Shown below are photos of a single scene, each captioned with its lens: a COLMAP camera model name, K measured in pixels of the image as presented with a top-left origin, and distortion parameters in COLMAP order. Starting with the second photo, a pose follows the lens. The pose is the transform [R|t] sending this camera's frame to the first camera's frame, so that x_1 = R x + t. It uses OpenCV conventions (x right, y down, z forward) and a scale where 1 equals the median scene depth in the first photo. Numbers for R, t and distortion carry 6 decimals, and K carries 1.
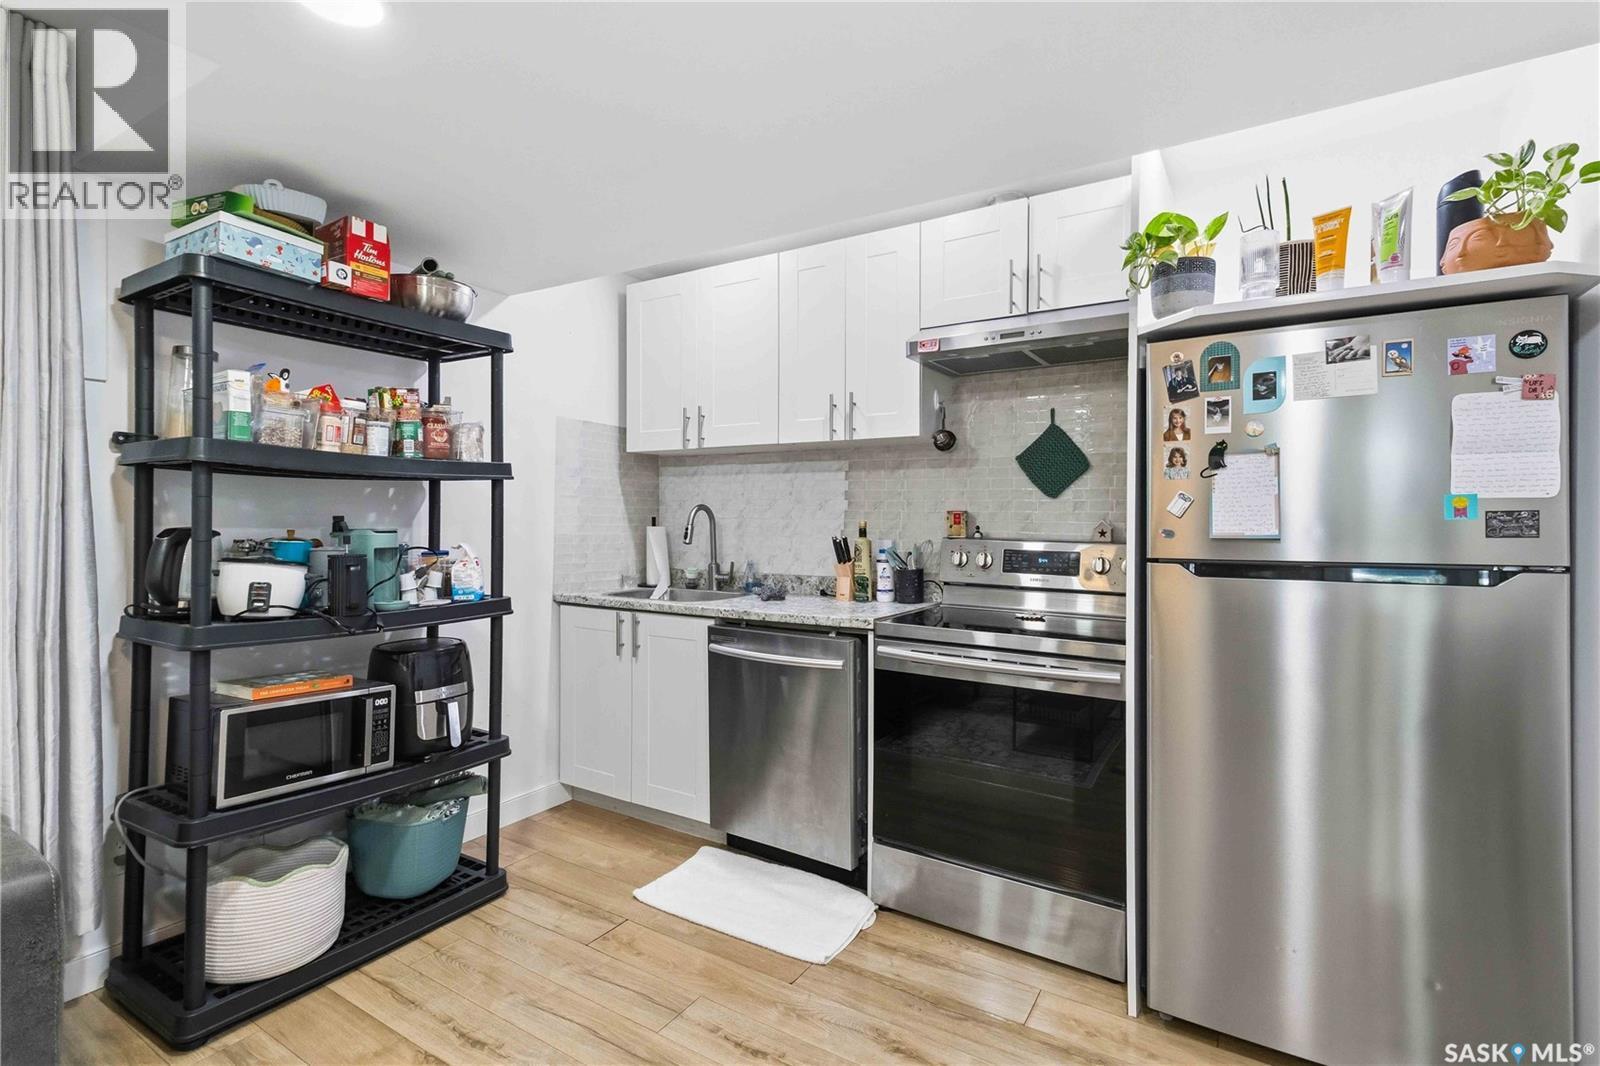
lens RADIAL K [[746.4, 0, 807.9], [0, 746.4, 520.6], [0, 0, 1]] dist [0.001889, 0.000128]
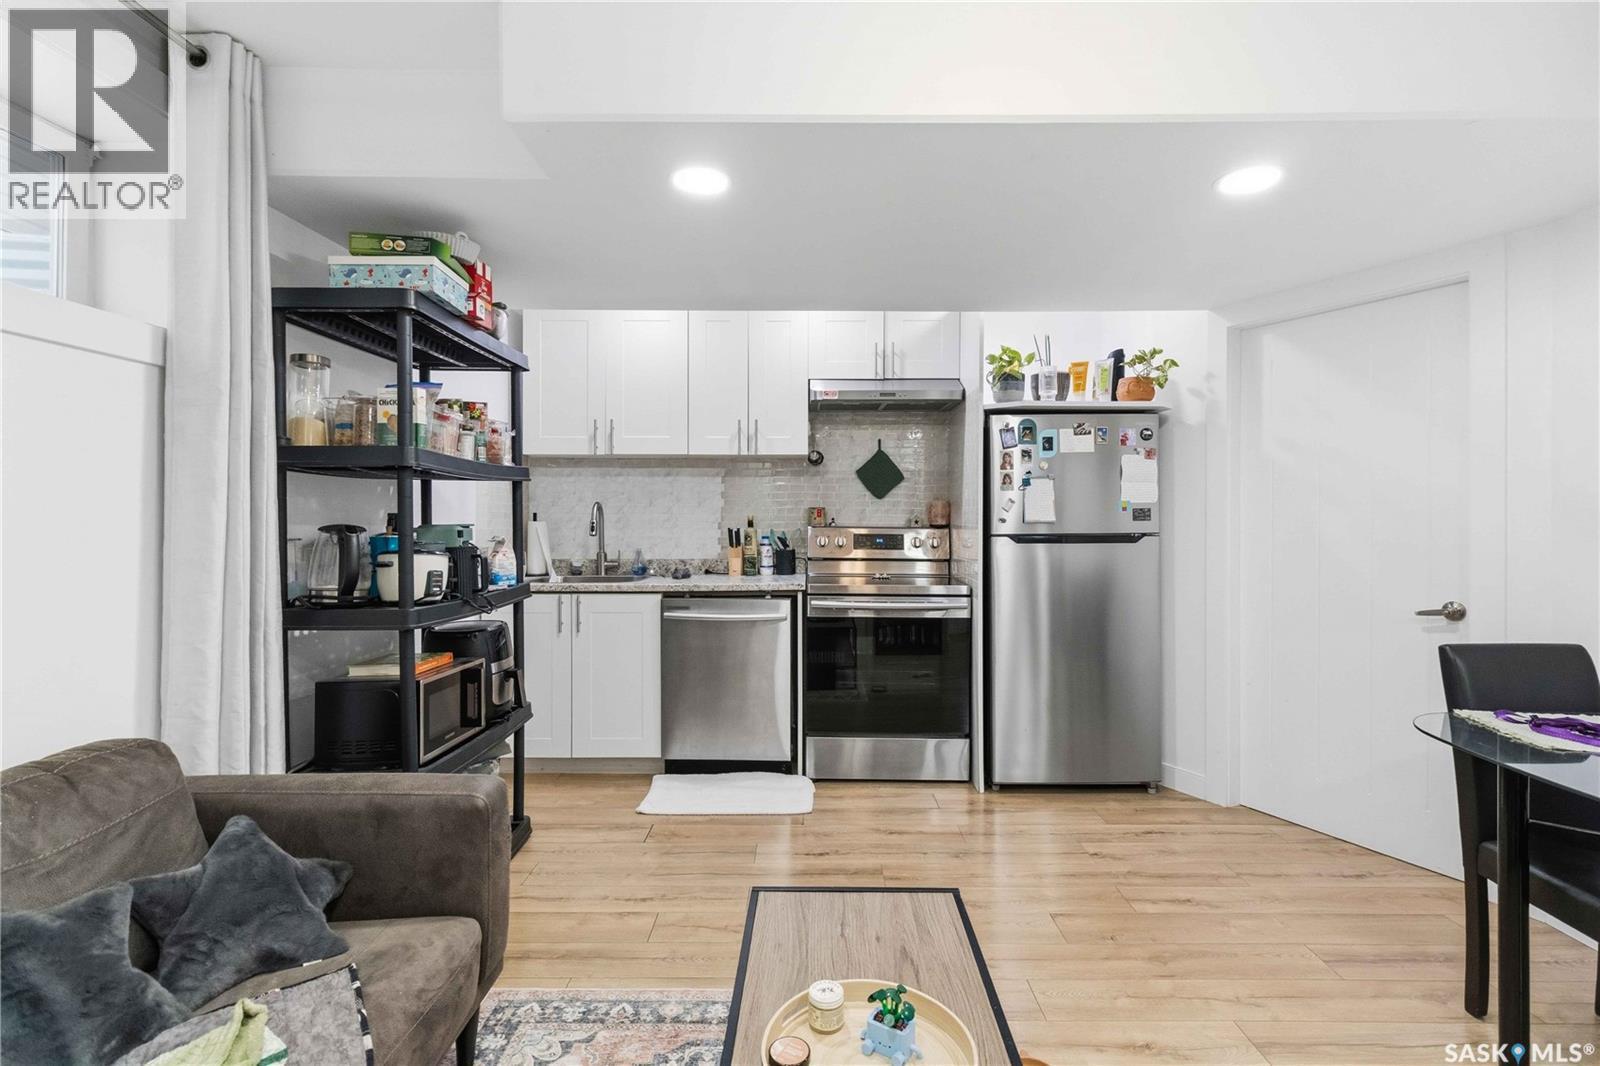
lens RADIAL K [[752.5, 0, 806.7], [0, 752.5, 518.7], [0, 0, 1]] dist [-0.000763, -0.000363]
pose [[0.851822, -0.008773, 0.523757, -0.637374], [0.005652, 0.999955, 0.007556, -0.002879], [-0.523800, -0.003476, 0.851834, -0.227501]]
